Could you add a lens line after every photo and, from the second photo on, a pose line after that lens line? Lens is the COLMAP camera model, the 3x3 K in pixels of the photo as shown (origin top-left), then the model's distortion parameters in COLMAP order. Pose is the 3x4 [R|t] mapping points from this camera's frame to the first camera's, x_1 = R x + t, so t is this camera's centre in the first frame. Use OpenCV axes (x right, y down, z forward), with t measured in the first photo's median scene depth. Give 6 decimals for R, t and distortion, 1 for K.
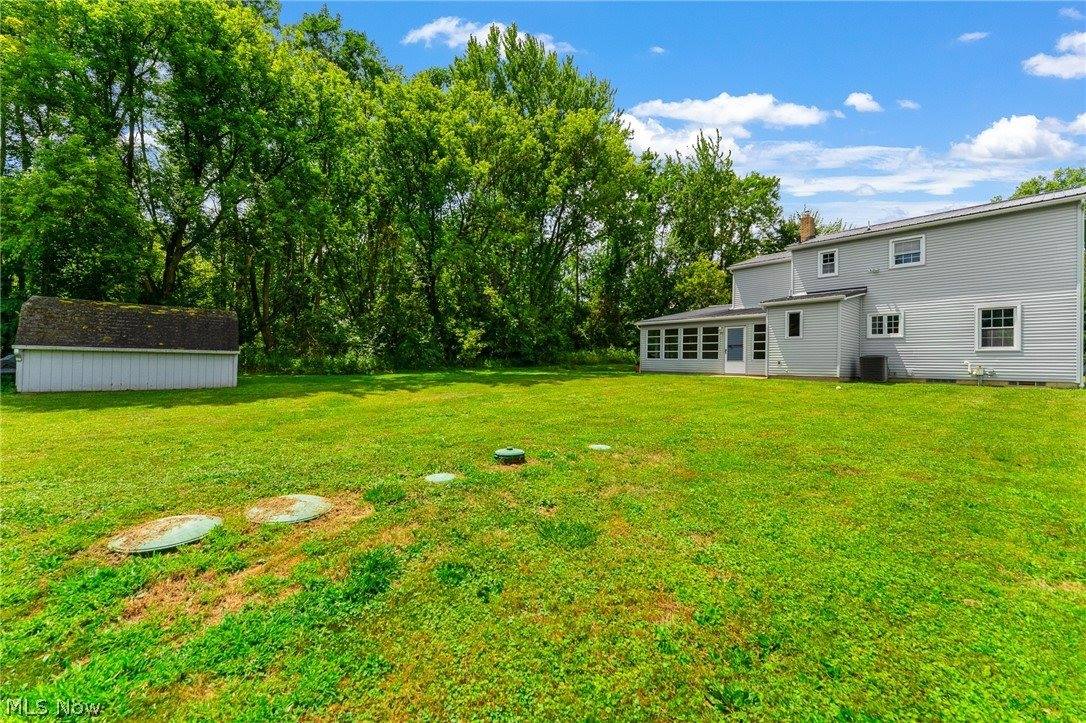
lens RADIAL K [[434.3, 0, 543.8], [0, 434.3, 362.5], [0, 0, 1]] dist [0.004346, 0.000494]
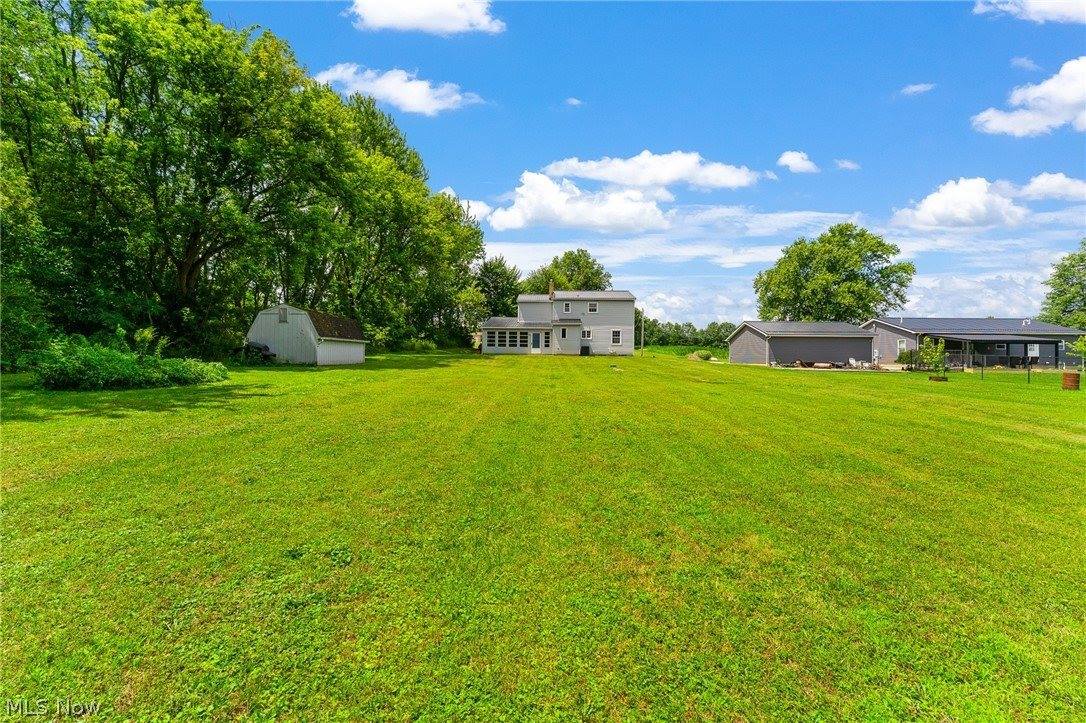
lens RADIAL K [[434.3, 0, 542.2], [0, 434.3, 357.2], [0, 0, 1]] dist [0.004346, 0.000494]
pose [[0.681843, -0.012154, 0.731398, -1.194347], [0.002061, 0.999890, 0.014694, 0.010940], [-0.731496, -0.008512, 0.681793, -0.539315]]
